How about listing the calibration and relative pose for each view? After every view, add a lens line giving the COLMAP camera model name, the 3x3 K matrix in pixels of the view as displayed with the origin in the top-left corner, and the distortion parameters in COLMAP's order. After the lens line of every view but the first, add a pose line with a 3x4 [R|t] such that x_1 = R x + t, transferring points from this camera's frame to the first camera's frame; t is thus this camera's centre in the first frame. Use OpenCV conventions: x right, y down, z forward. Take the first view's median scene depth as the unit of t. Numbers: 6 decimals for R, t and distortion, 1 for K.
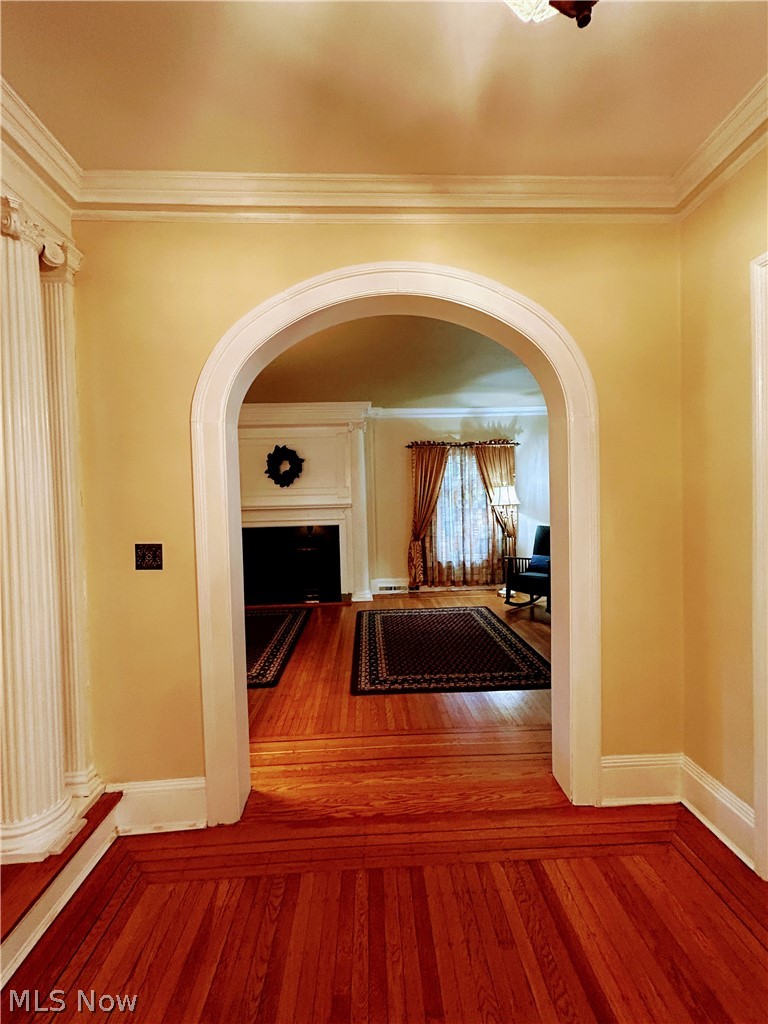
lens RADIAL K [[420.6, 0, 384.0], [0, 420.6, 512.0], [0, 0, 1]] dist [-0.000054, -0.000053]
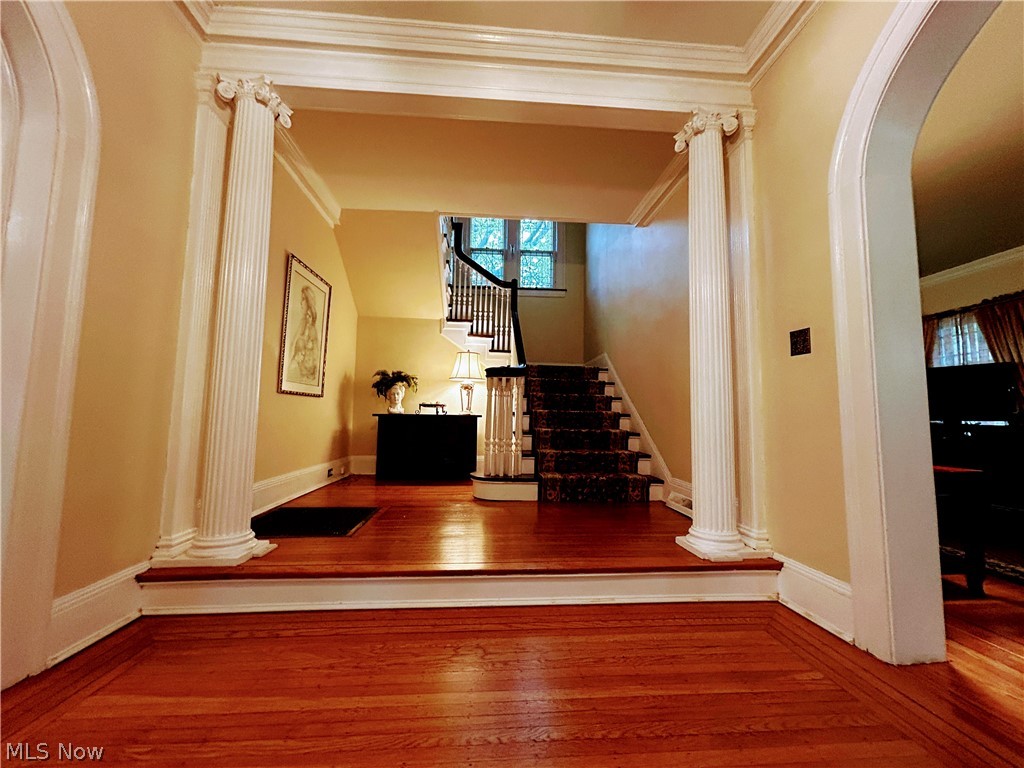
lens RADIAL K [[420.6, 0, 512.0], [0, 420.6, 384.0], [0, 0, 1]] dist [-0.000054, -0.000053]
pose [[0.026696, -0.060628, -0.997803, 0.157147], [-0.033177, 0.997556, -0.061500, 0.102895], [0.999093, 0.034746, 0.024619, 0.092296]]
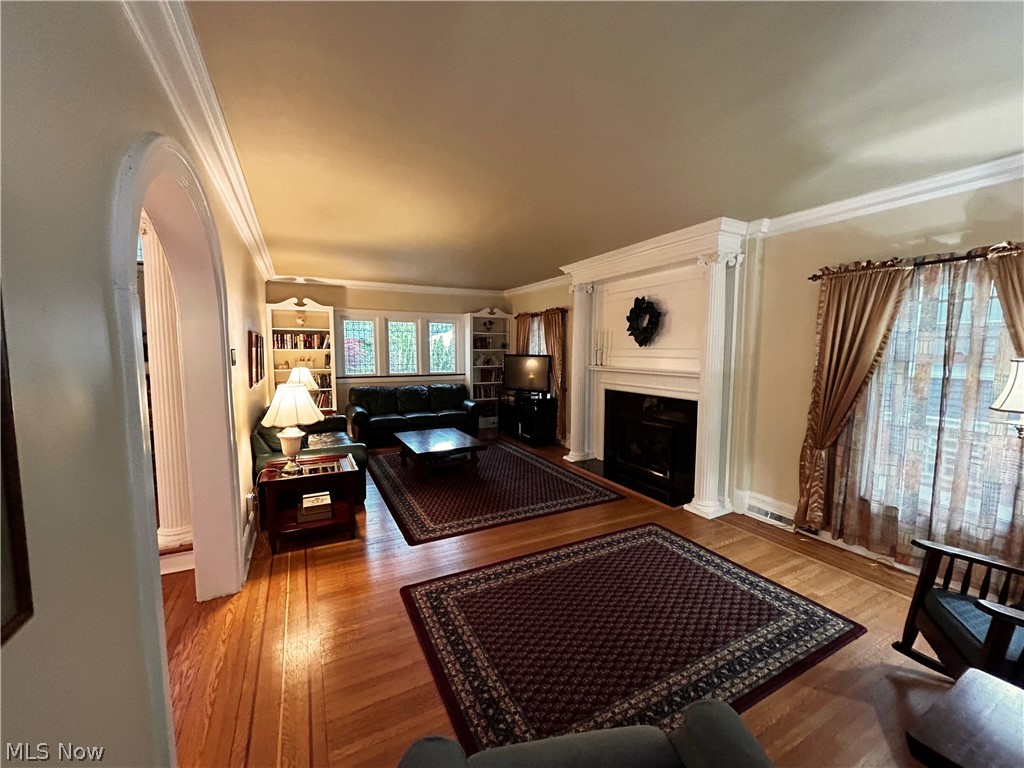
lens RADIAL K [[408.1, 0, 512.0], [0, 408.1, 384.0], [0, 0, 1]] dist [-0.001315, 0.000055]
pose [[0.425147, 0.103550, -0.899182, 0.466944], [-0.035497, 0.994578, 0.097752, -0.066775], [0.904428, -0.009640, 0.426517, 0.496603]]
